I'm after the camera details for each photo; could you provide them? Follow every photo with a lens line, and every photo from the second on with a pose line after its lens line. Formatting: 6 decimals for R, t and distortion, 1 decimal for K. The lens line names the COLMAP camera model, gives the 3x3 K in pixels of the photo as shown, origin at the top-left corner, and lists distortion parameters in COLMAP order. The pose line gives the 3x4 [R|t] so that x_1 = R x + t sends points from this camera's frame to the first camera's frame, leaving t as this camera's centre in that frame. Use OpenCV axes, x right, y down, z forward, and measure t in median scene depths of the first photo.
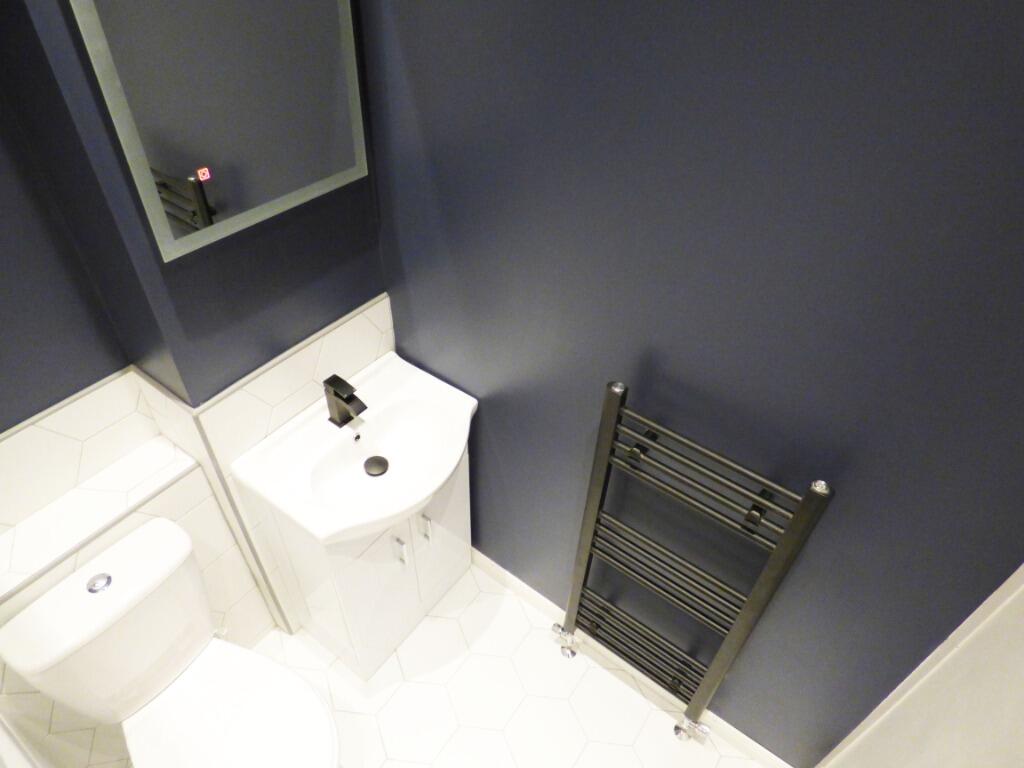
lens RADIAL K [[619.9, 0, 508.0], [0, 619.9, 380.0], [0, 0, 1]] dist [-0.007980, 0.001865]
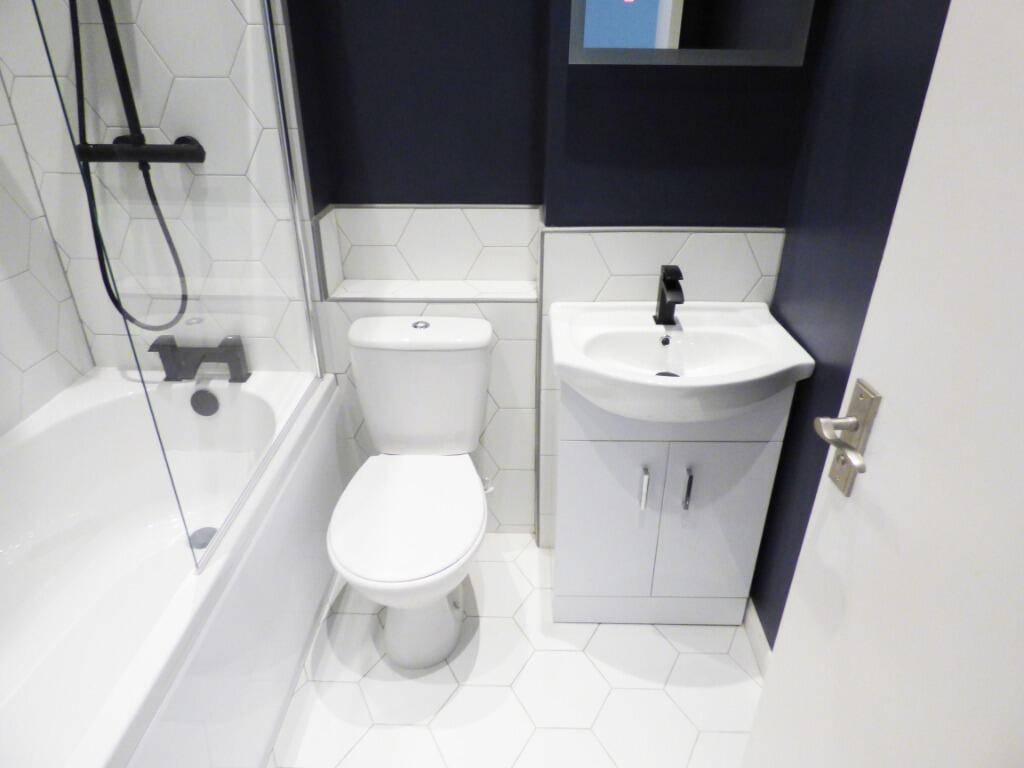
lens RADIAL K [[619.9, 0, 508.0], [0, 619.9, 380.0], [0, 0, 1]] dist [-0.007980, 0.001865]
pose [[0.567028, 0.343489, -0.748662, 0.373004], [-0.529821, 0.848022, -0.012205, 0.308799], [0.630689, 0.403578, 0.662840, 0.287832]]
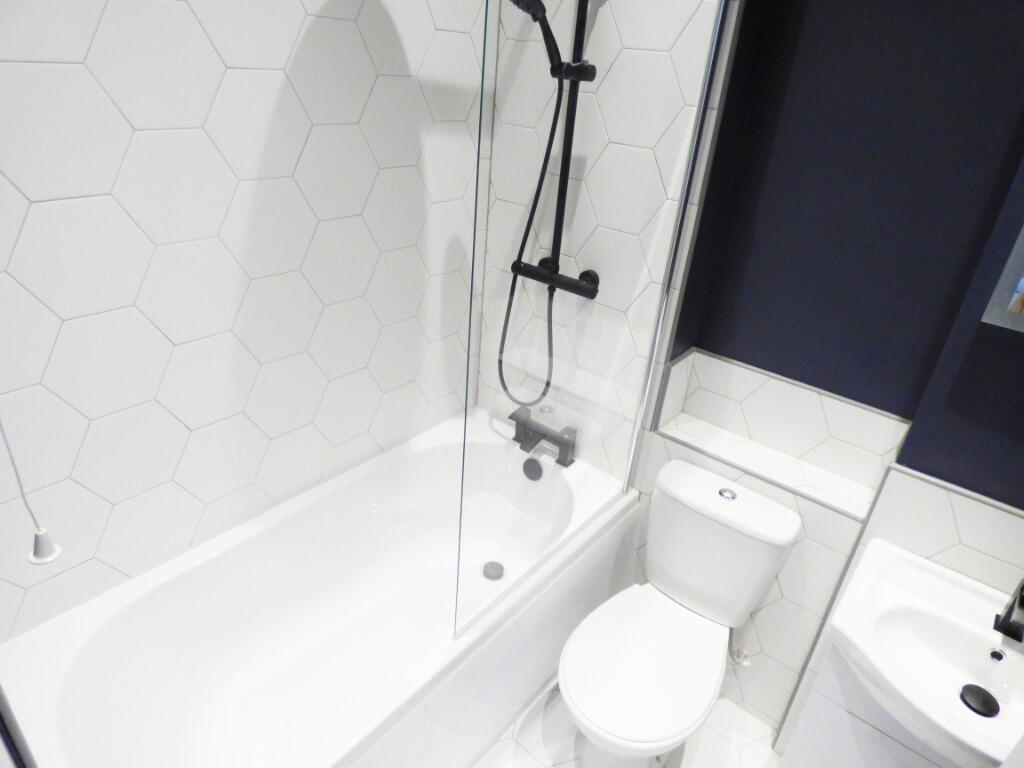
lens RADIAL K [[623.0, 0, 509.1], [0, 623.0, 377.6], [0, 0, 1]] dist [-0.018553, 0.001173]
pose [[-0.078535, 0.421927, -0.903222, 0.373110], [-0.712096, 0.610324, 0.347021, 0.055468], [0.697676, 0.670434, 0.252521, 0.186528]]
